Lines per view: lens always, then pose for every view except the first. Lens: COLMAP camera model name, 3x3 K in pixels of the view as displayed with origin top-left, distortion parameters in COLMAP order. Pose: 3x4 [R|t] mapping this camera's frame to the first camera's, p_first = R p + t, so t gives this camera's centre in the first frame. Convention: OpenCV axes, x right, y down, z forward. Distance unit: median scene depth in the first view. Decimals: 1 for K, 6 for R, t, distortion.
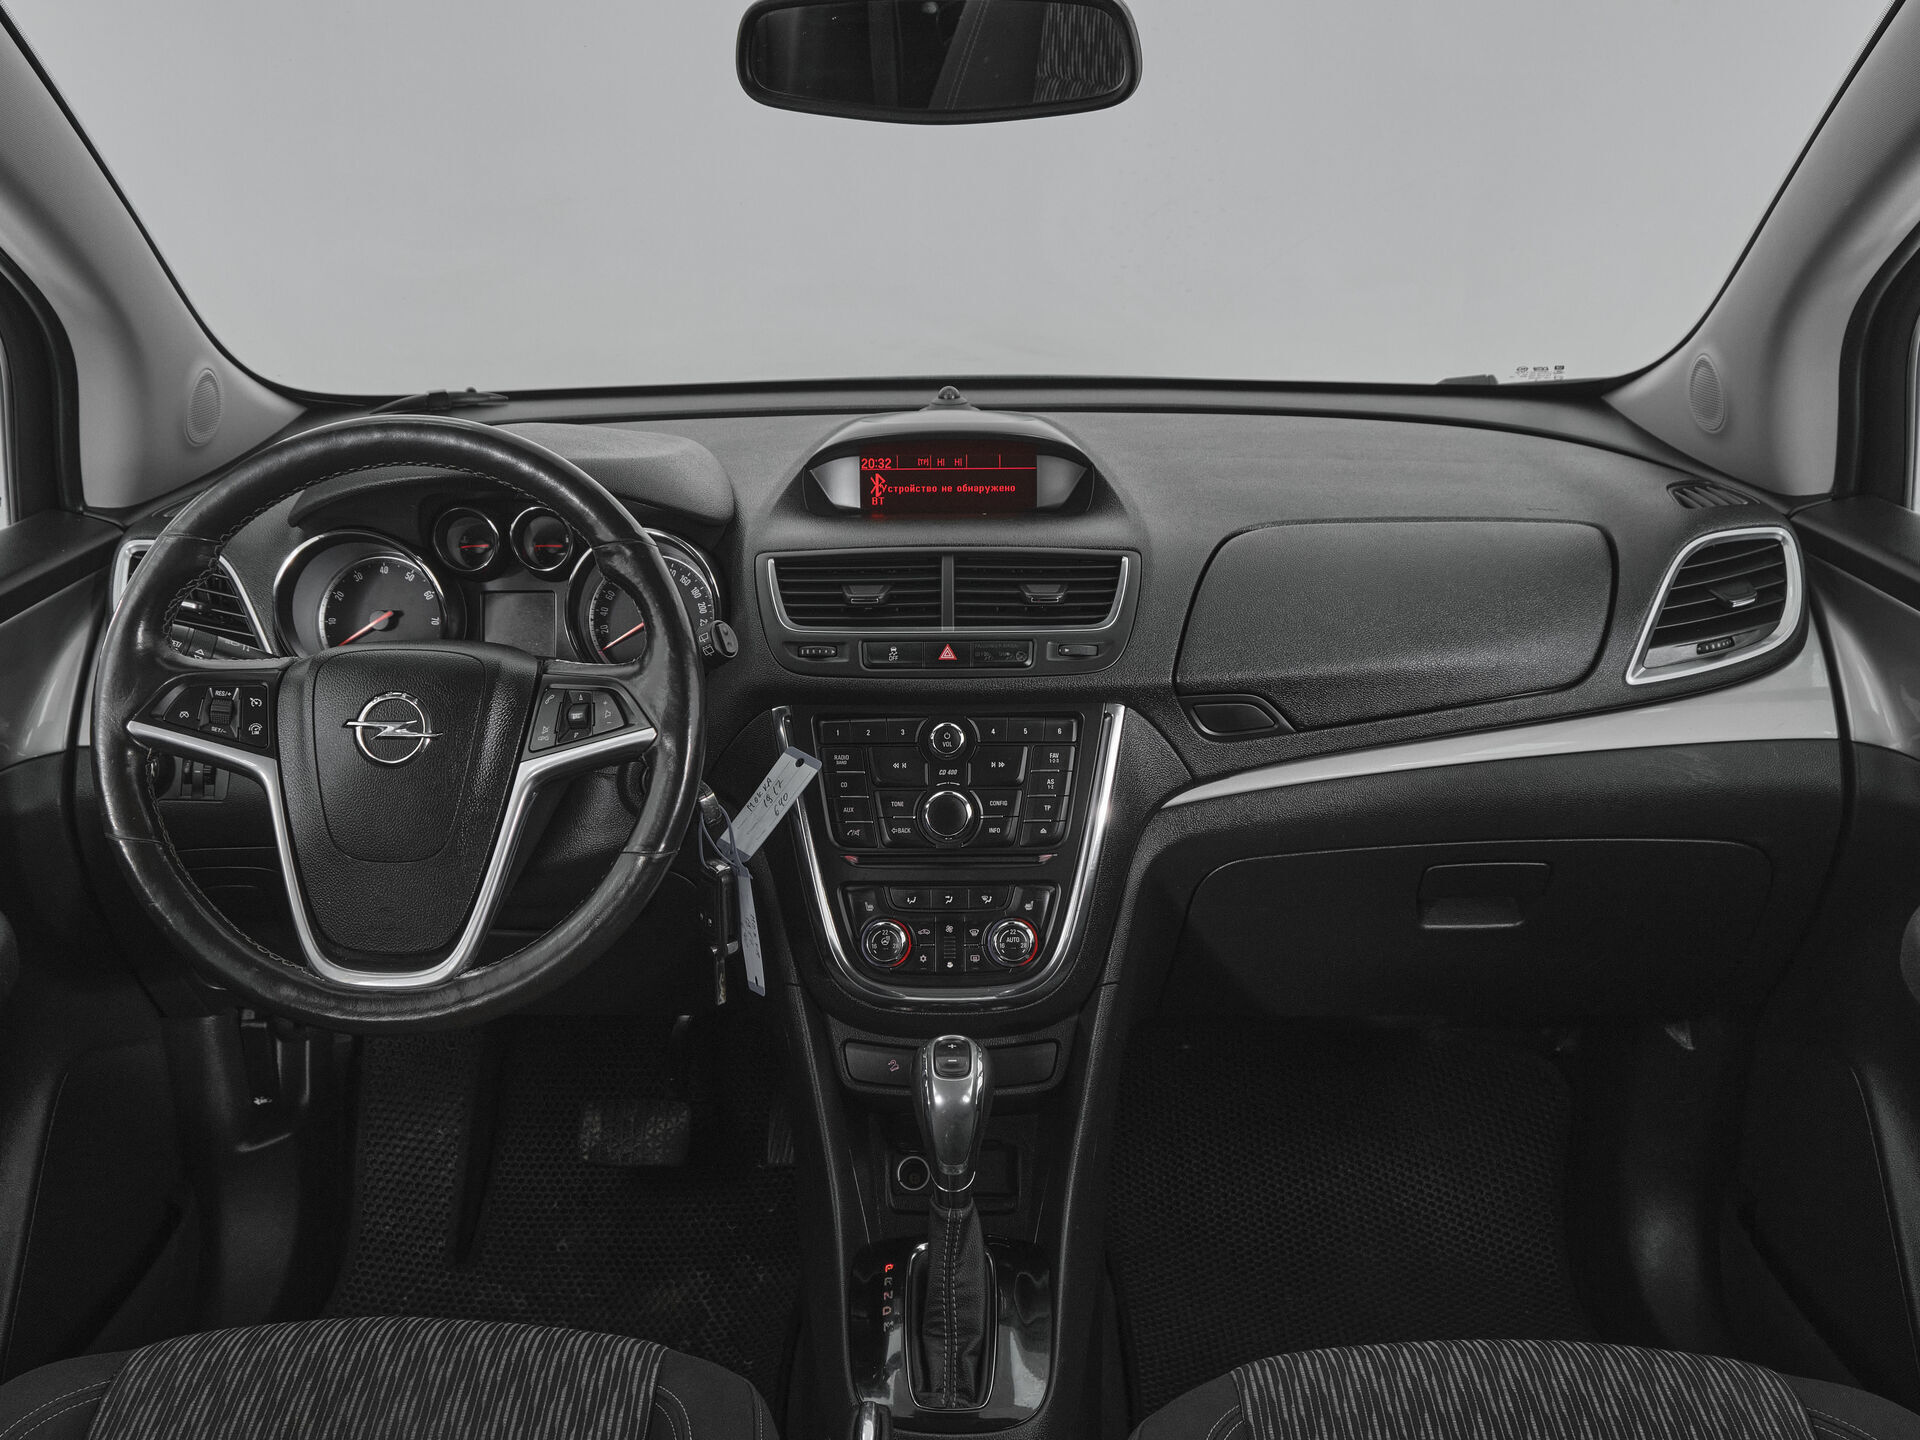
lens RADIAL K [[1786.4, 0, 960.0], [0, 1786.4, 720.0], [0, 0, 1]] dist [-0.039095, 0.012344]
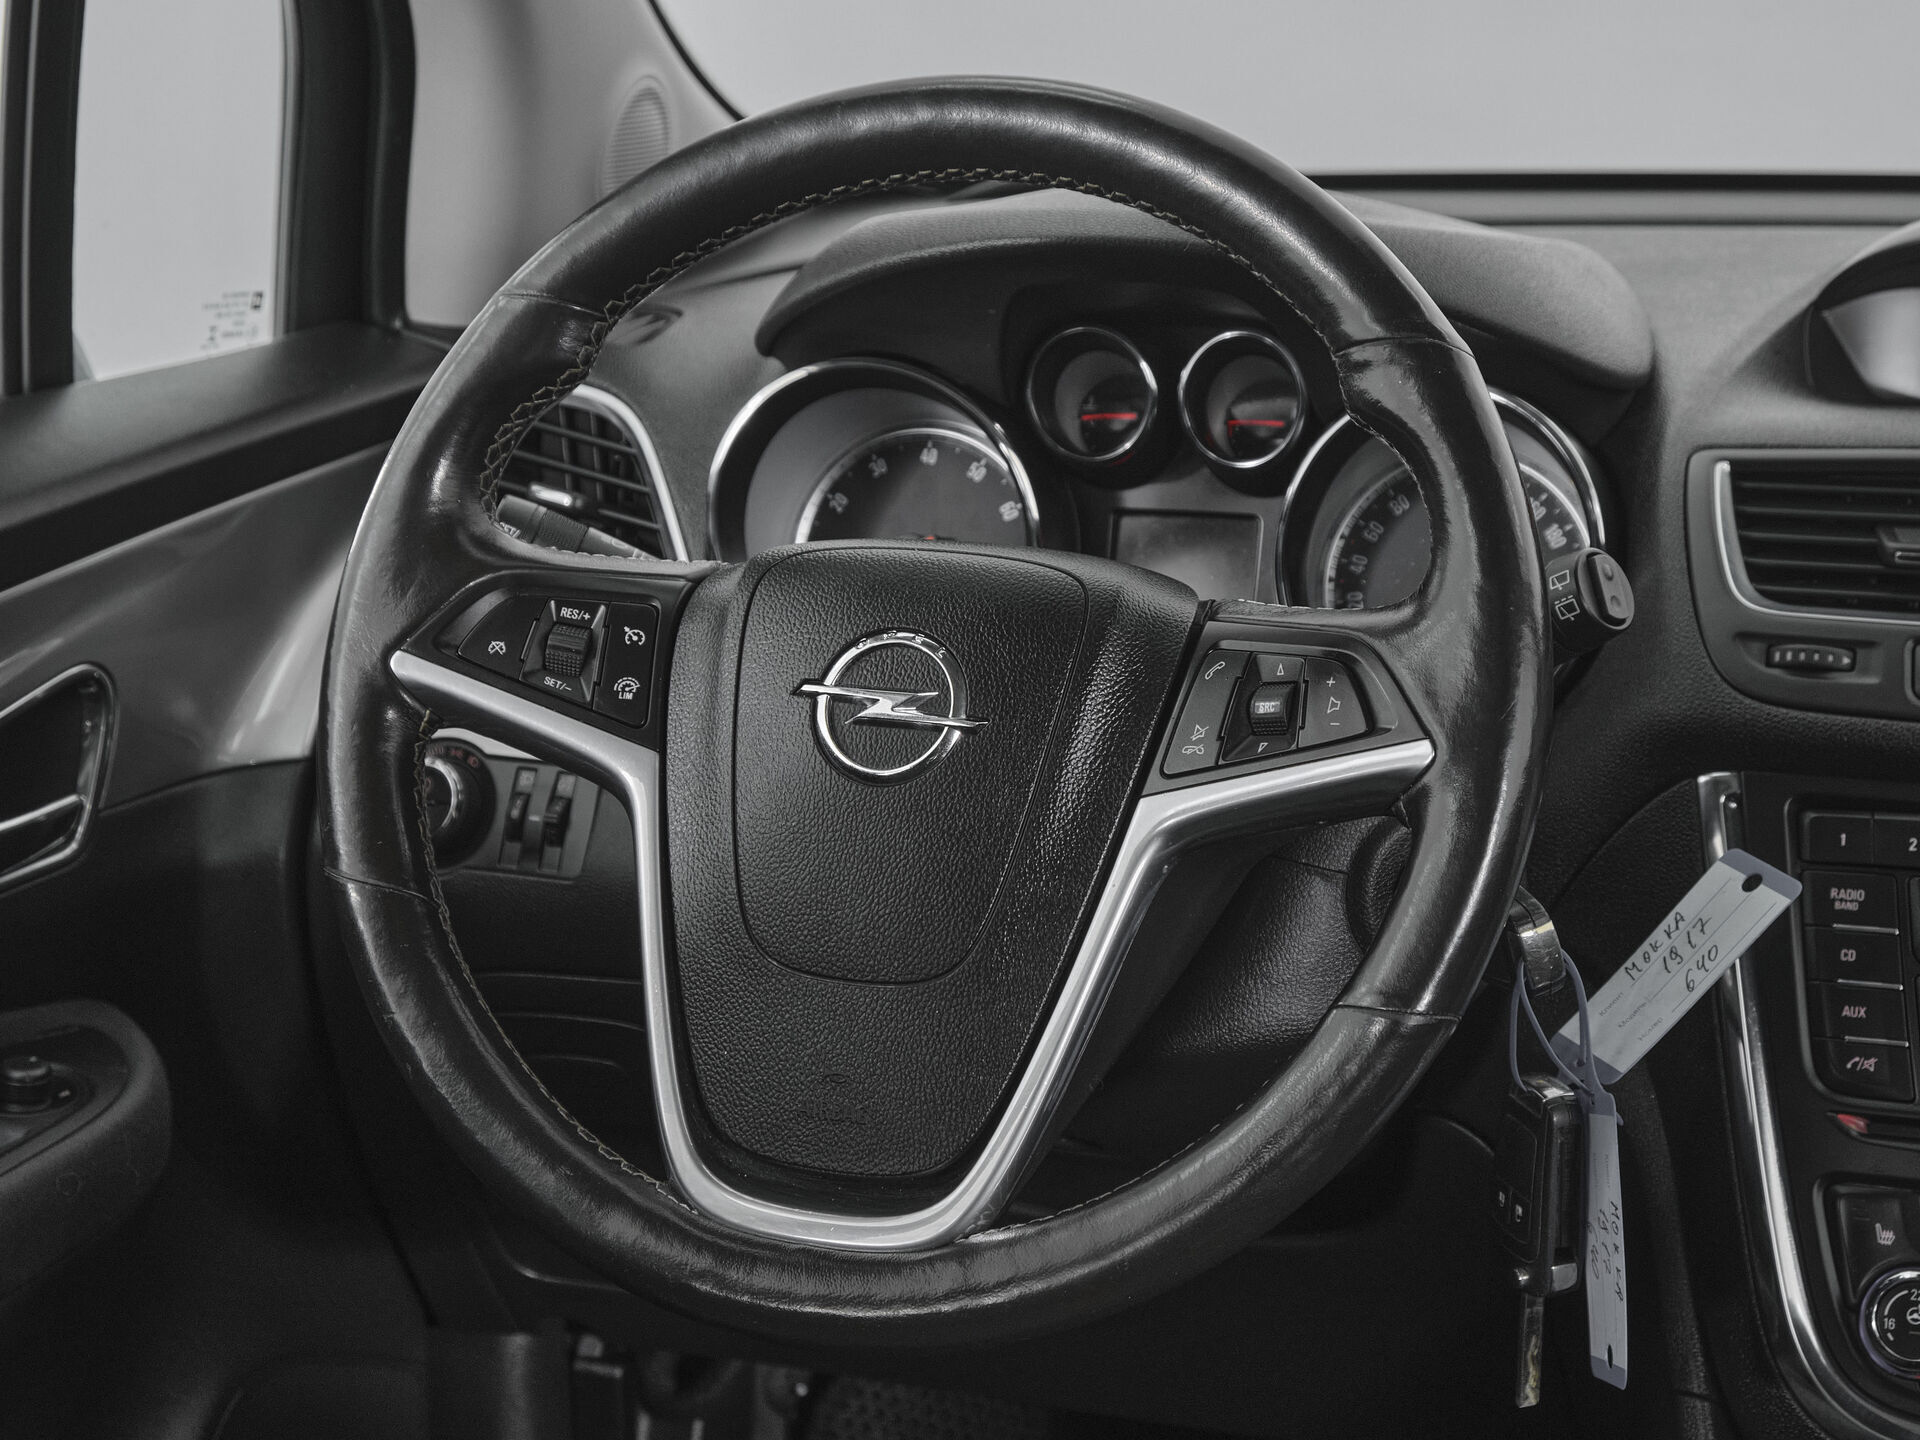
lens RADIAL K [[3431.8, 0, 920.1], [0, 3431.8, 655.6], [0, 0, 1]] dist [-0.010488, -0.171501]
pose [[0.941306, 0.066824, -0.330873, -0.005247], [-0.103492, 0.990135, -0.094454, 0.068720], [0.321297, 0.123153, 0.938936, 0.116731]]
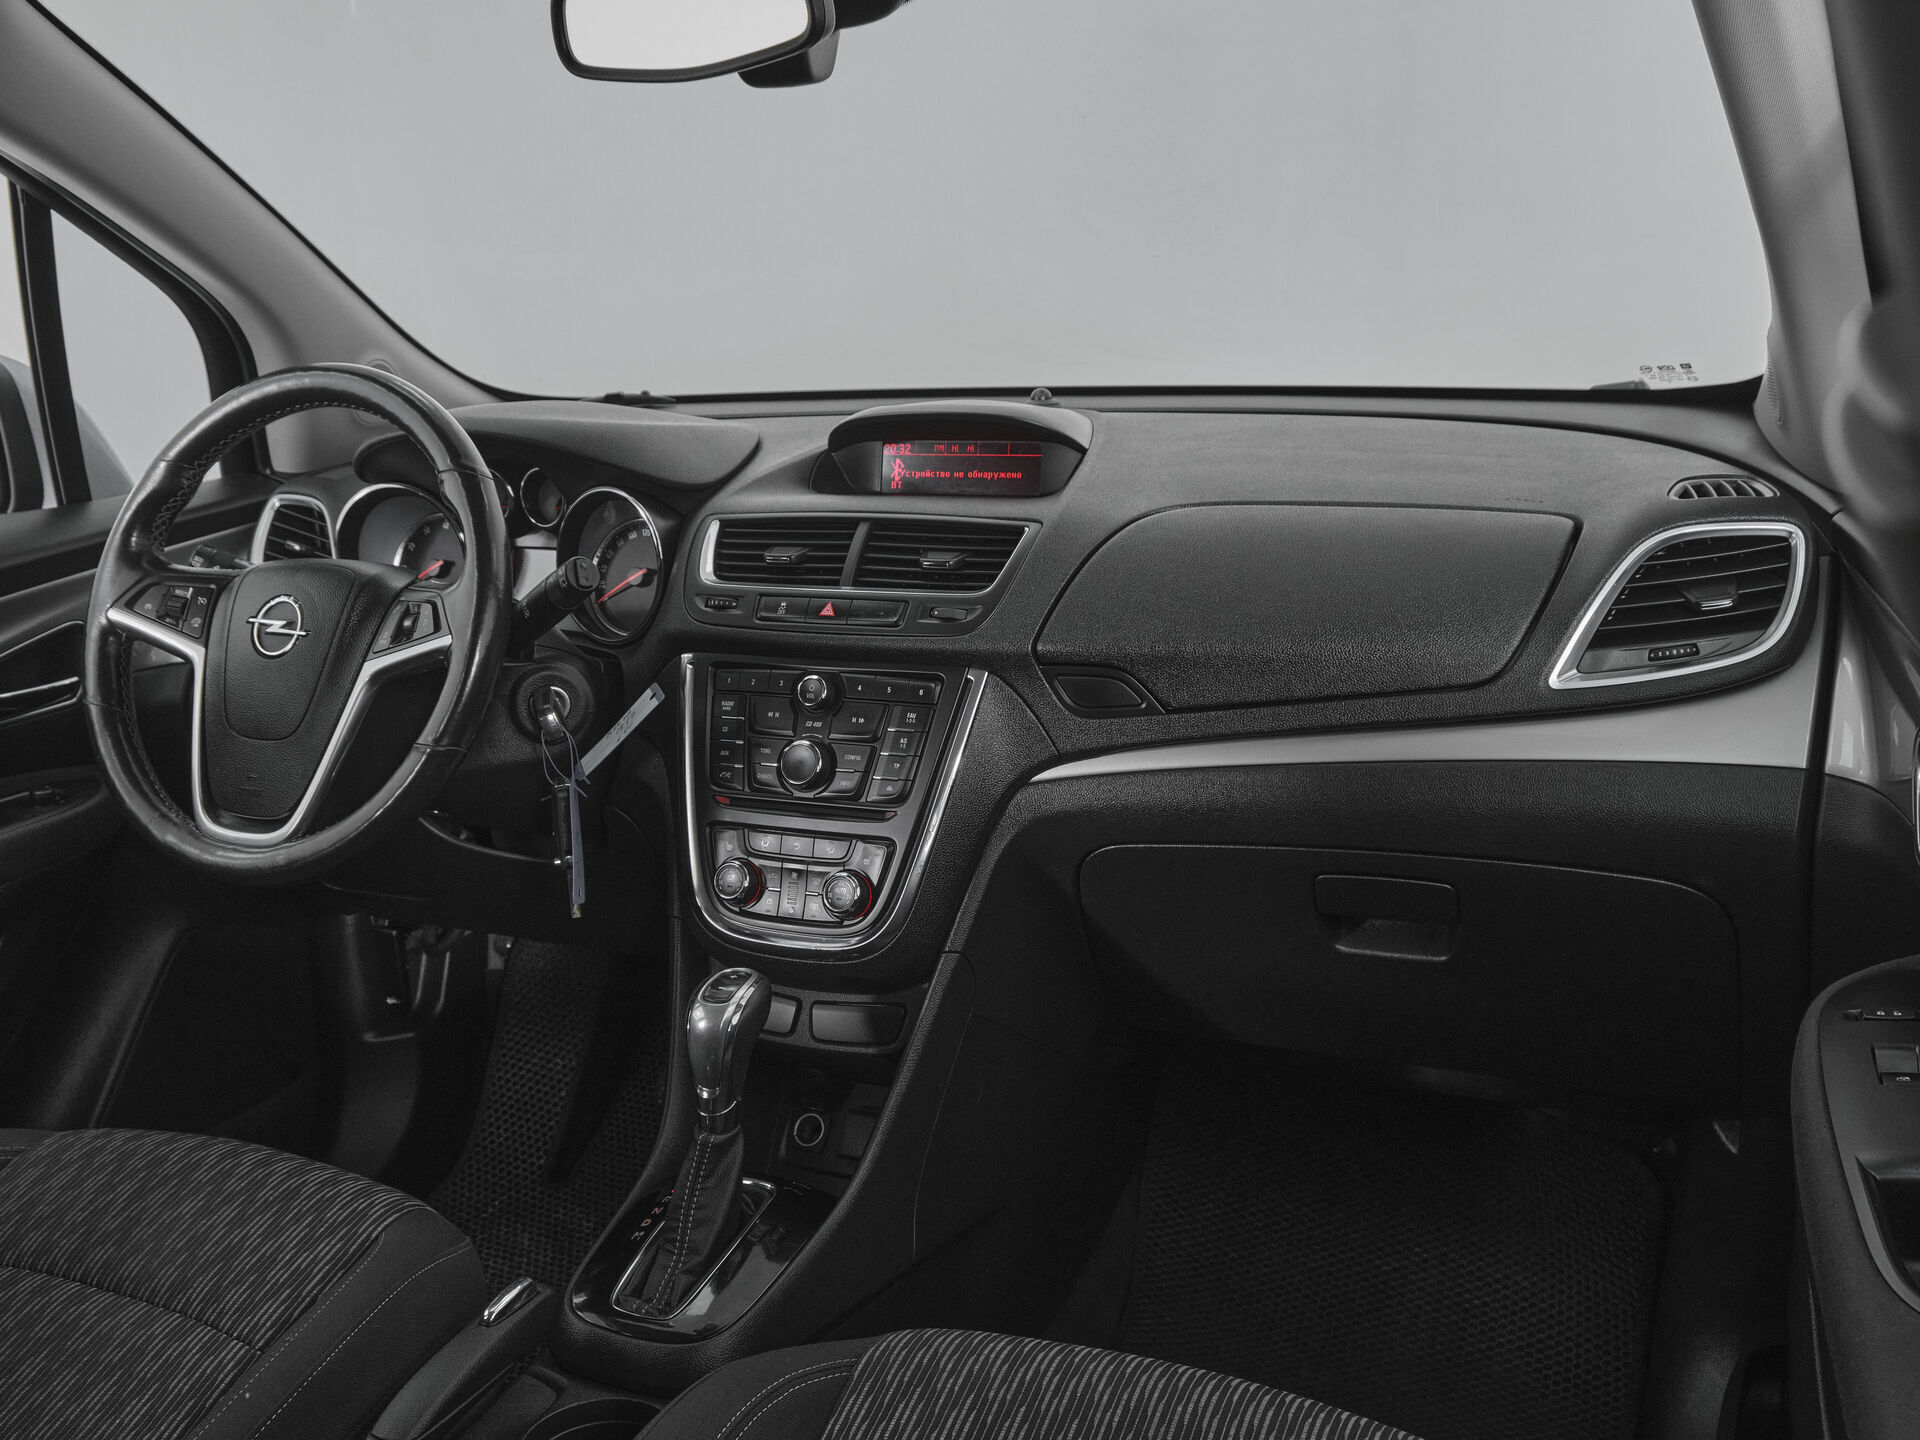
lens RADIAL K [[1786.4, 0, 960.0], [0, 1786.4, 720.0], [0, 0, 1]] dist [-0.039095, 0.012344]
pose [[0.921171, 0.070608, -0.382699, 0.475471], [-0.094670, 0.994519, -0.044385, 0.066196], [0.377468, 0.077116, 0.922806, 0.087418]]
